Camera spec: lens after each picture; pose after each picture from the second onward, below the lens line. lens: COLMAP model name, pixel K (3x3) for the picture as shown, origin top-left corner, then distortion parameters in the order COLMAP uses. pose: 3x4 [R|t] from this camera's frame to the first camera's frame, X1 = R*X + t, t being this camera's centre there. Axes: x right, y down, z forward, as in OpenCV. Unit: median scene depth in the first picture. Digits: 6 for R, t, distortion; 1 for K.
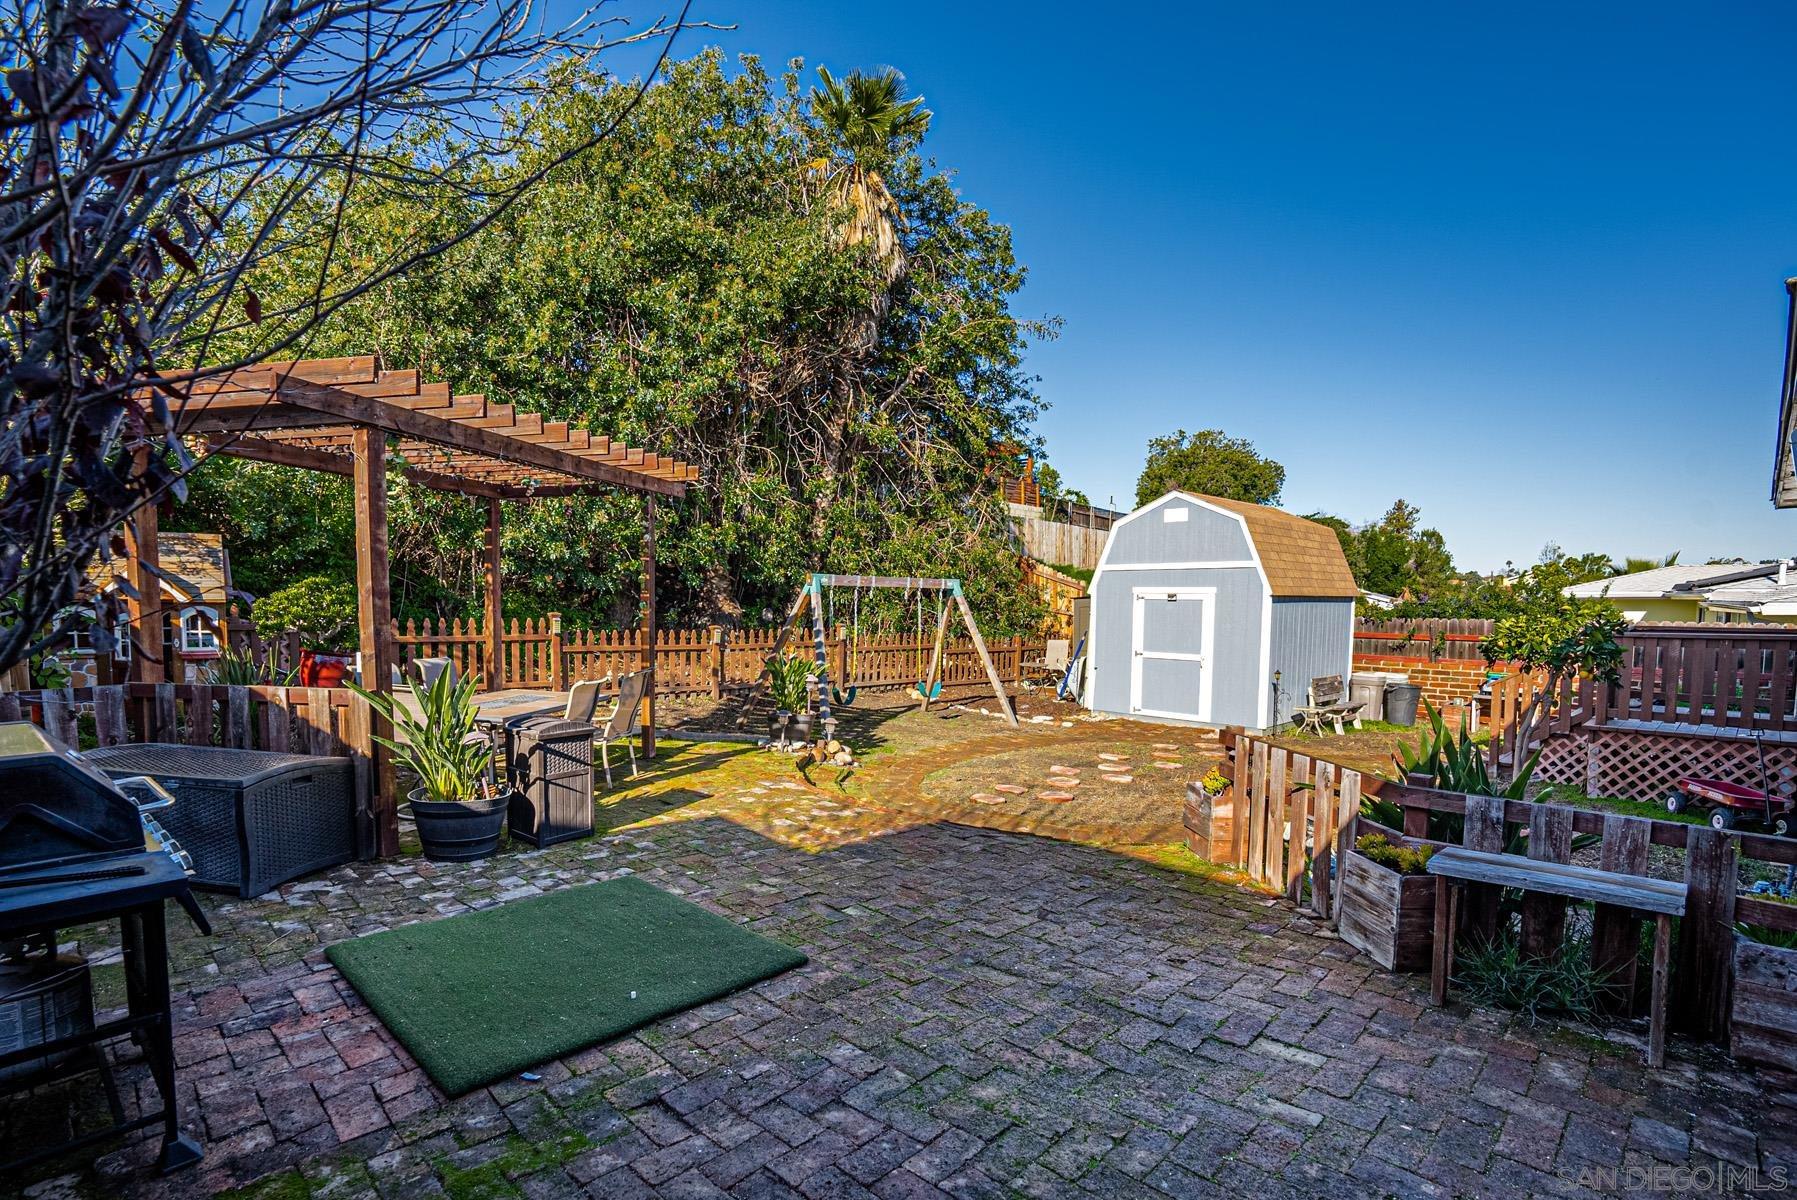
lens RADIAL K [[866.1, 0, 897.5], [0, 866.1, 666.8], [0, 0, 1]] dist [-0.050820, 0.019669]
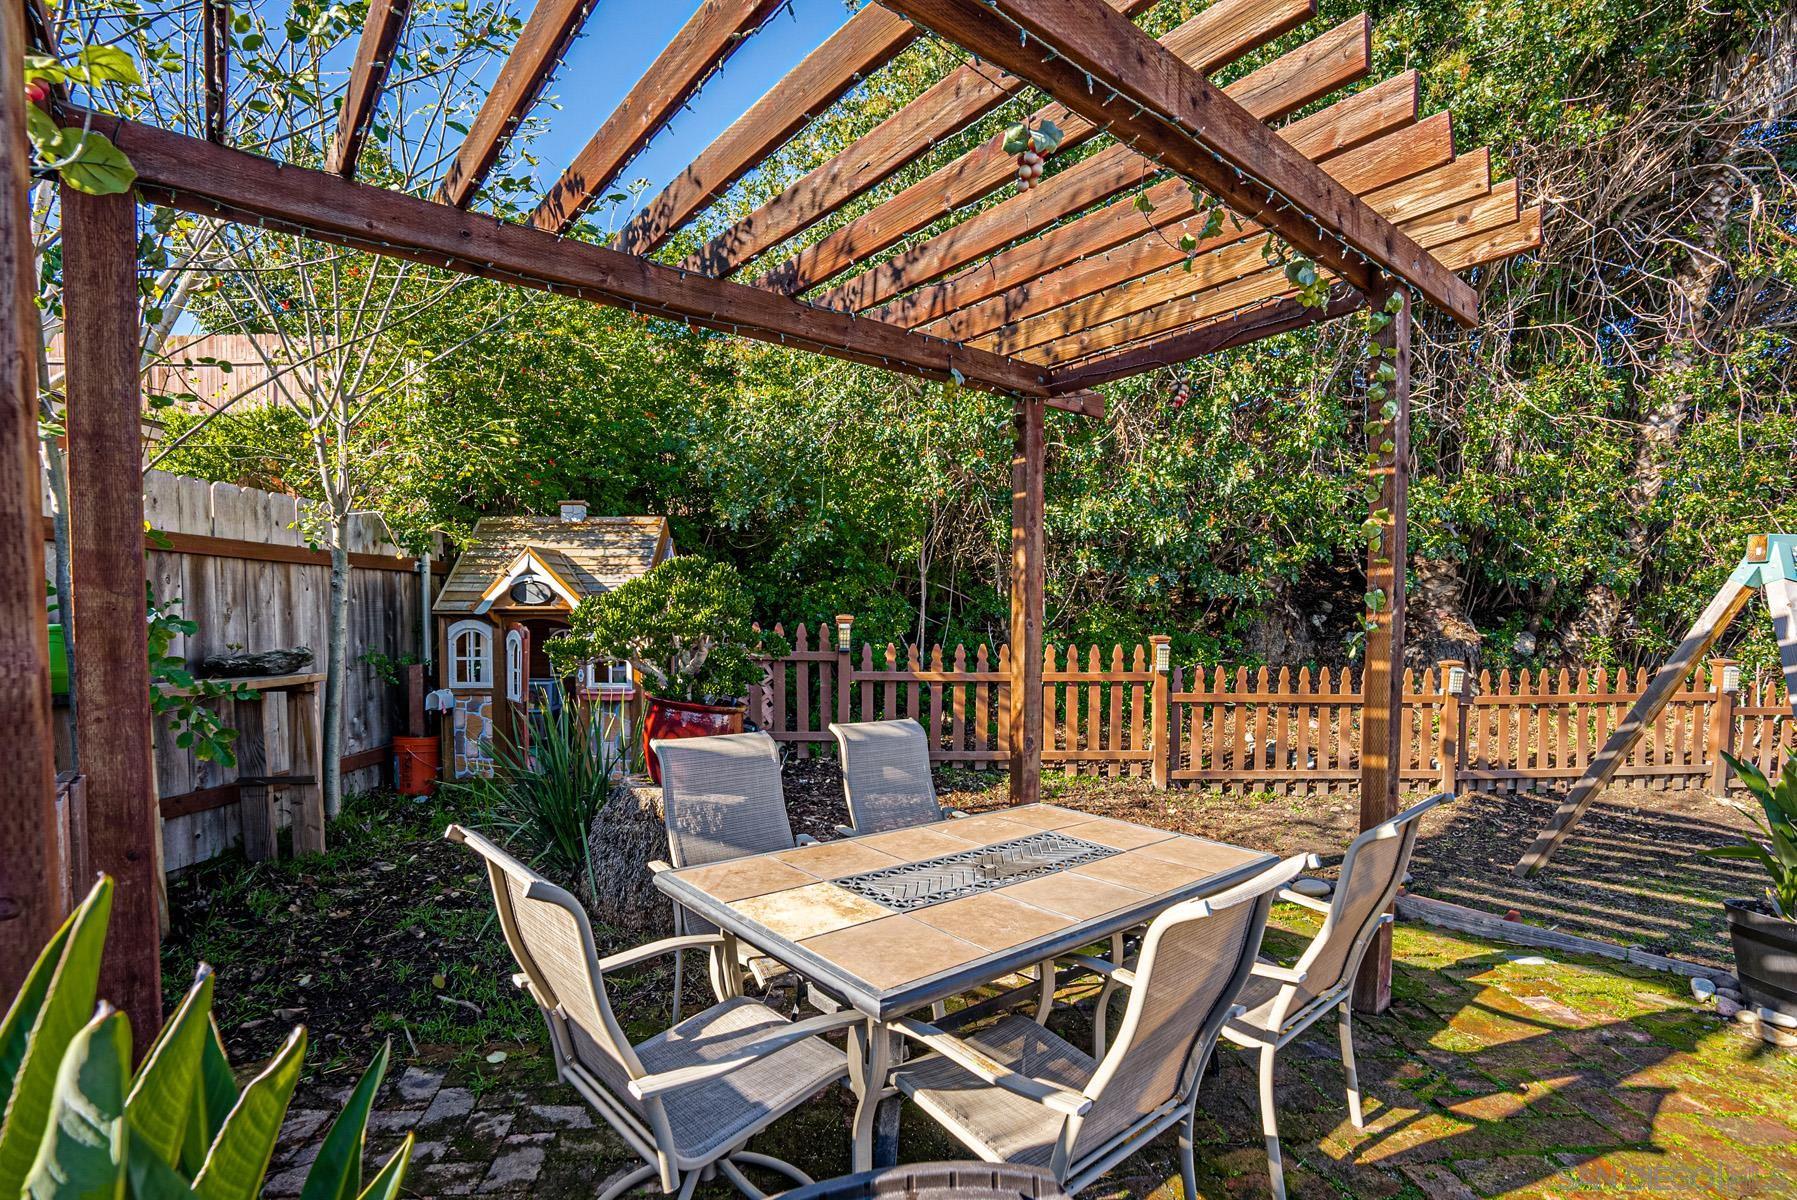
lens RADIAL K [[866.1, 0, 897.9], [0, 866.1, 666.3], [0, 0, 1]] dist [-0.050820, 0.019669]
pose [[0.768364, 0.009313, -0.639945, -0.155254], [-0.037957, 0.998797, -0.031038, -0.016510], [0.638886, 0.048139, 0.767794, 0.423375]]
